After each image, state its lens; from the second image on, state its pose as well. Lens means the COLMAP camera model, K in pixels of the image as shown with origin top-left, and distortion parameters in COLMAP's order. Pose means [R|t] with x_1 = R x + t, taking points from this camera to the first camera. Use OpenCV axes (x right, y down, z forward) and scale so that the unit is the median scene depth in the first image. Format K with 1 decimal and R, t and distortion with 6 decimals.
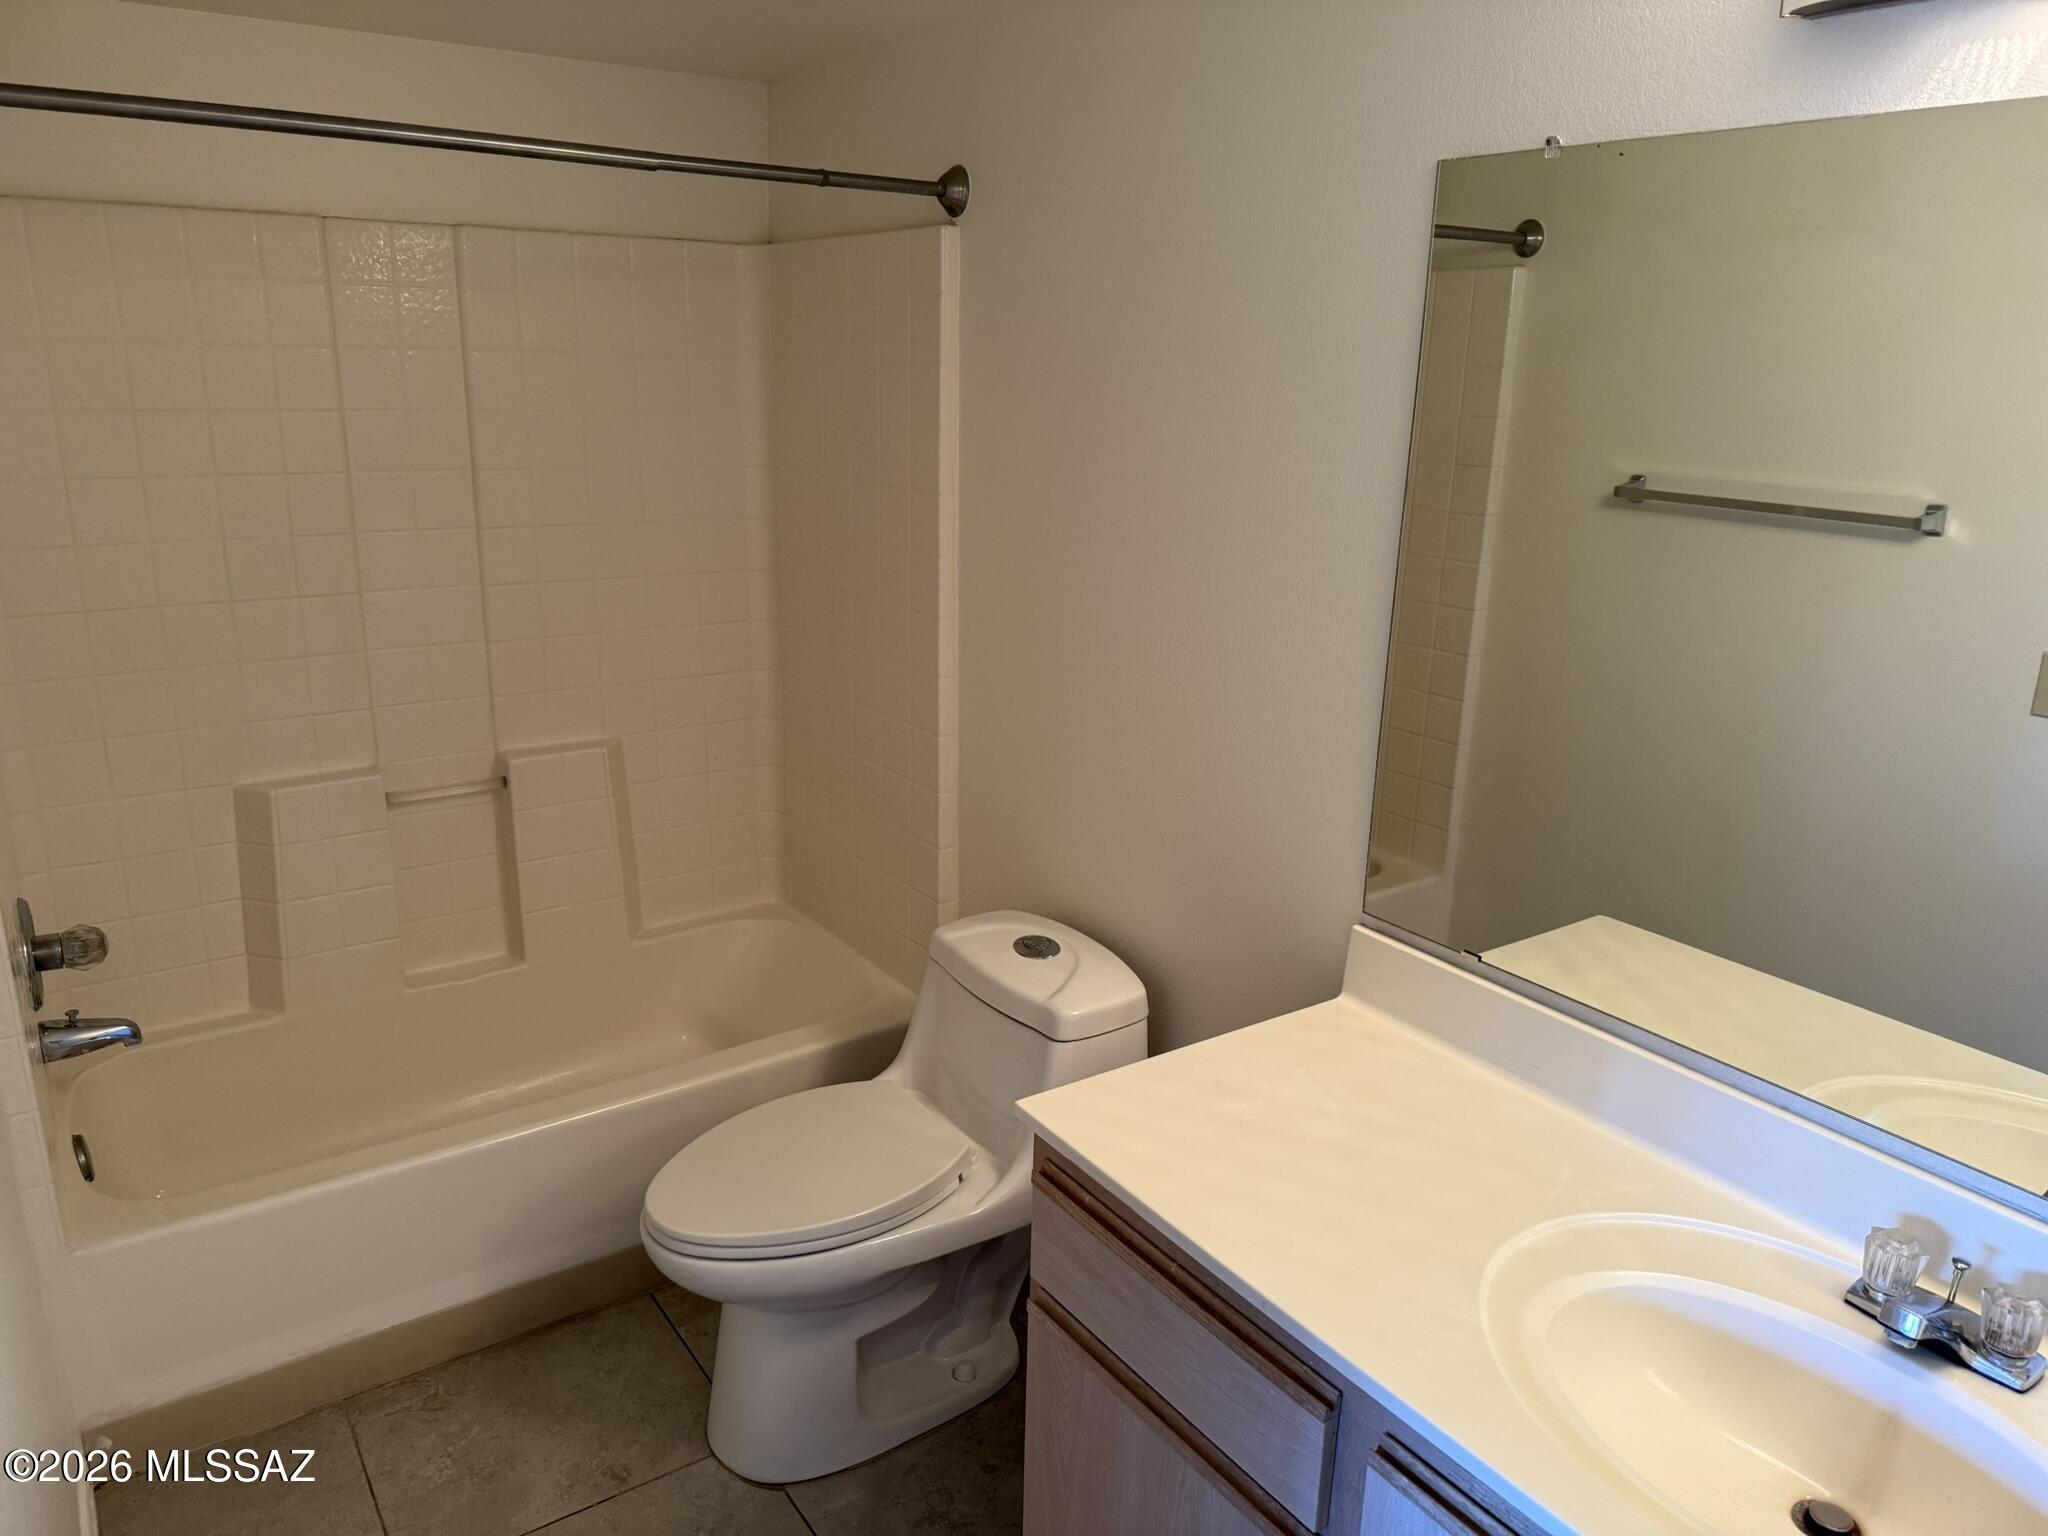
lens RADIAL K [[1438.3, 0, 1057.6], [0, 1438.3, 778.1], [0, 0, 1]] dist [0.097915, -0.129162]
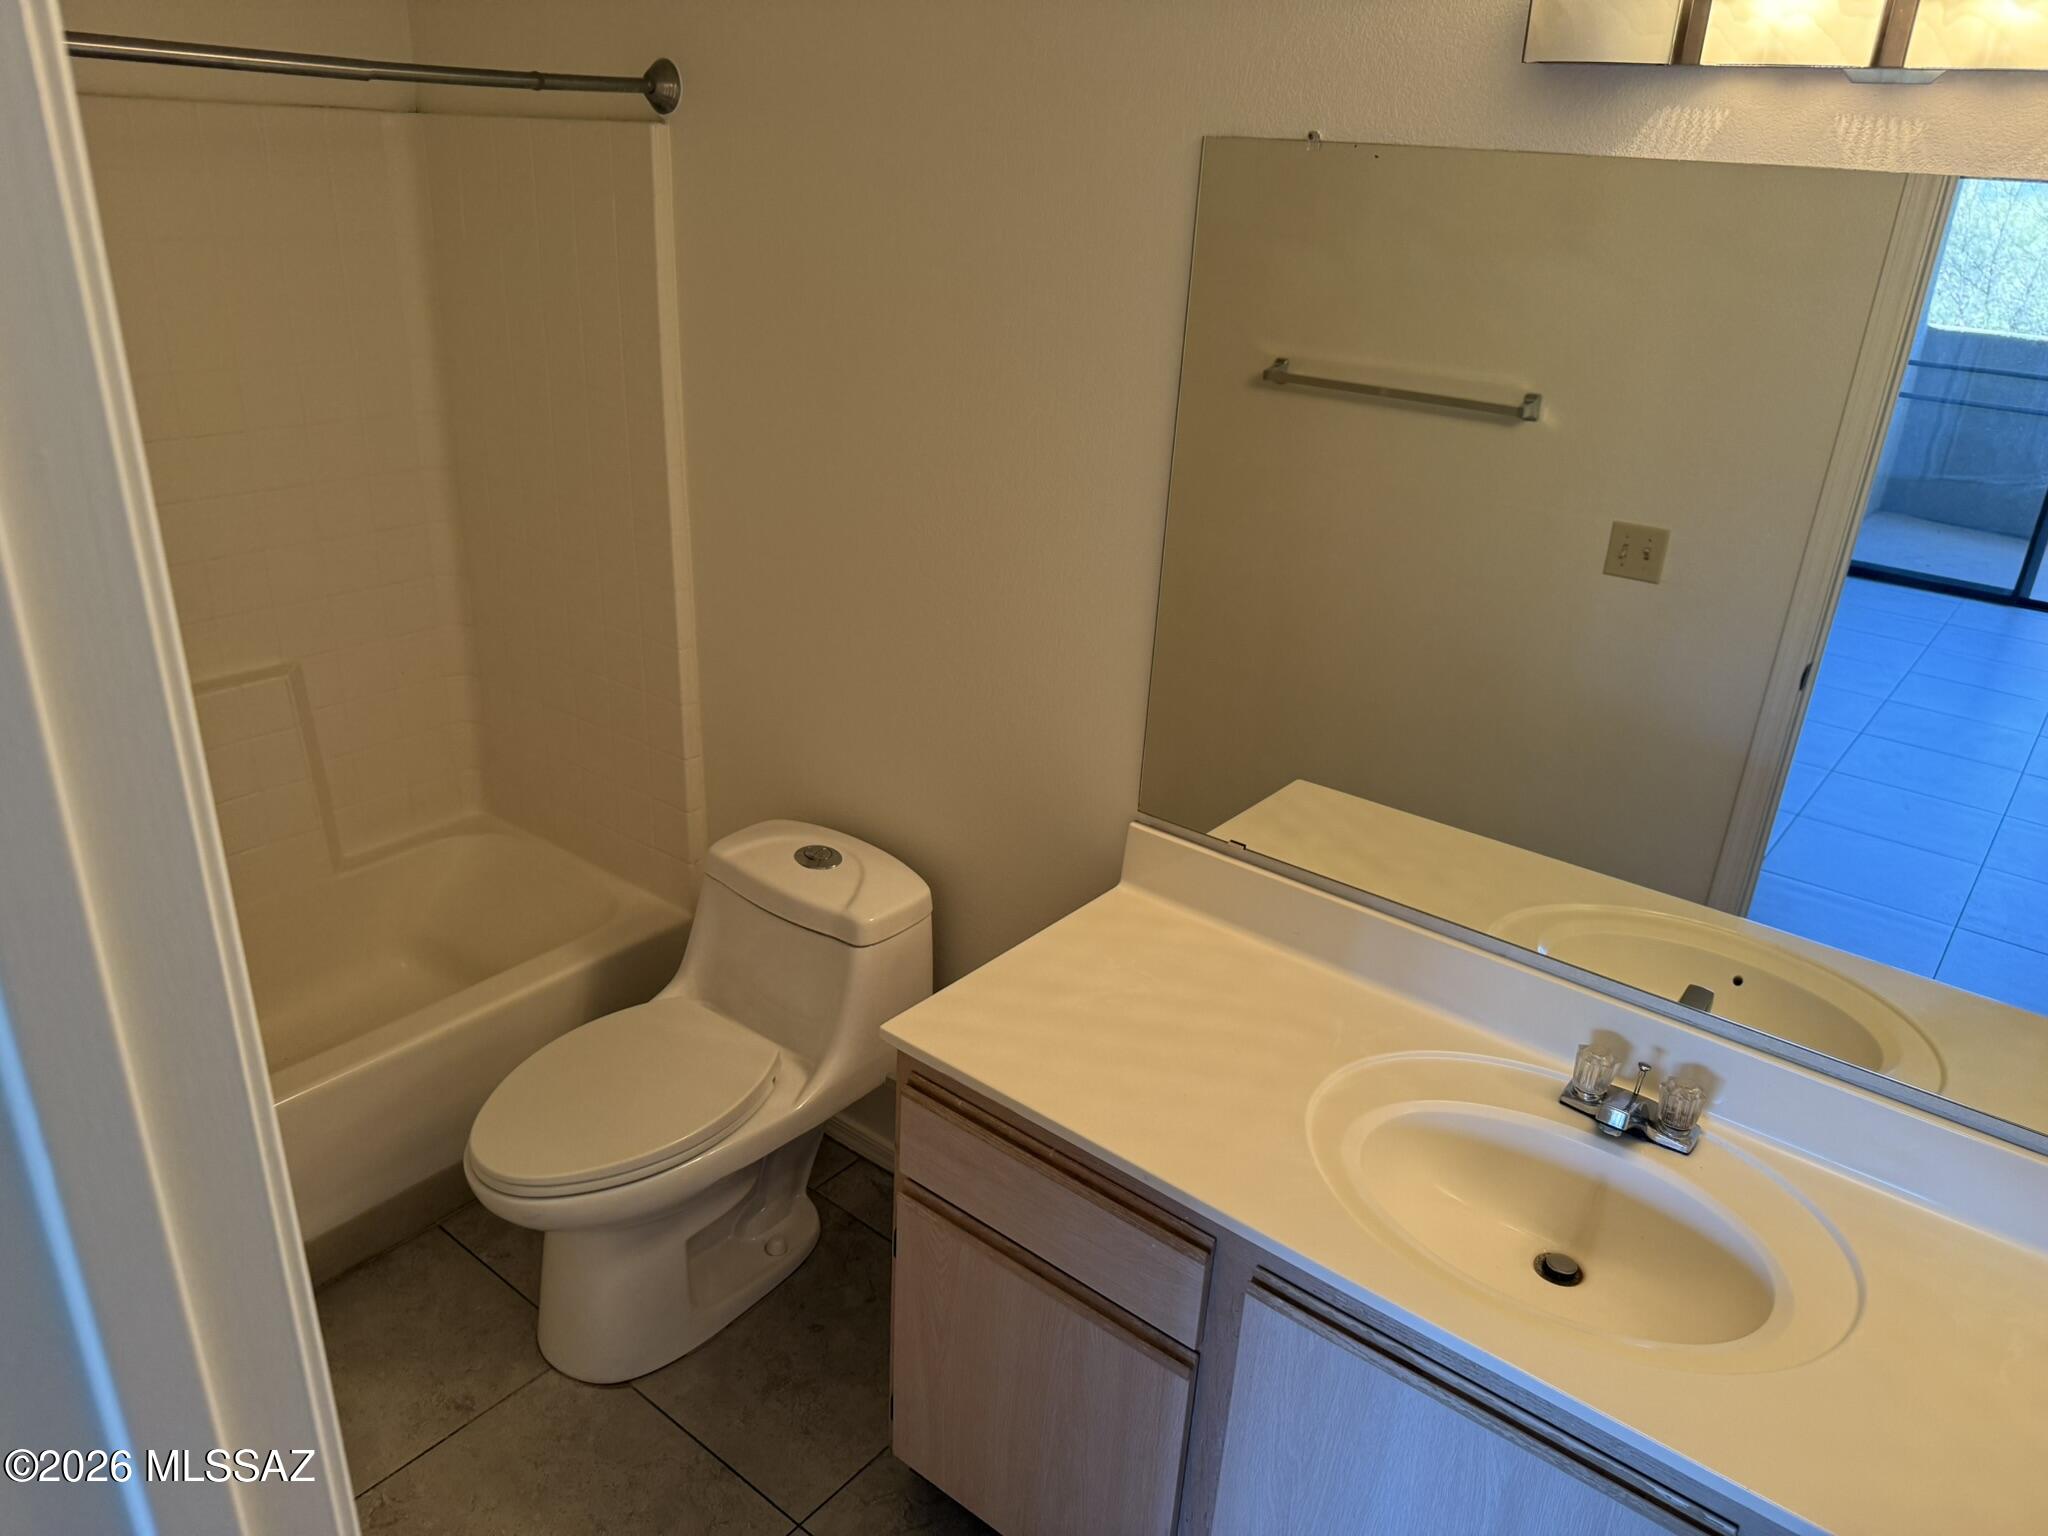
lens RADIAL K [[1435.3, 0, 1025.4], [0, 1435.3, 775.8], [0, 0, 1]] dist [0.158484, -0.236697]
pose [[0.959609, -0.088721, 0.266980, -0.172831], [0.051599, 0.988378, 0.142988, -0.101019], [-0.276563, -0.123437, 0.953035, -0.051619]]
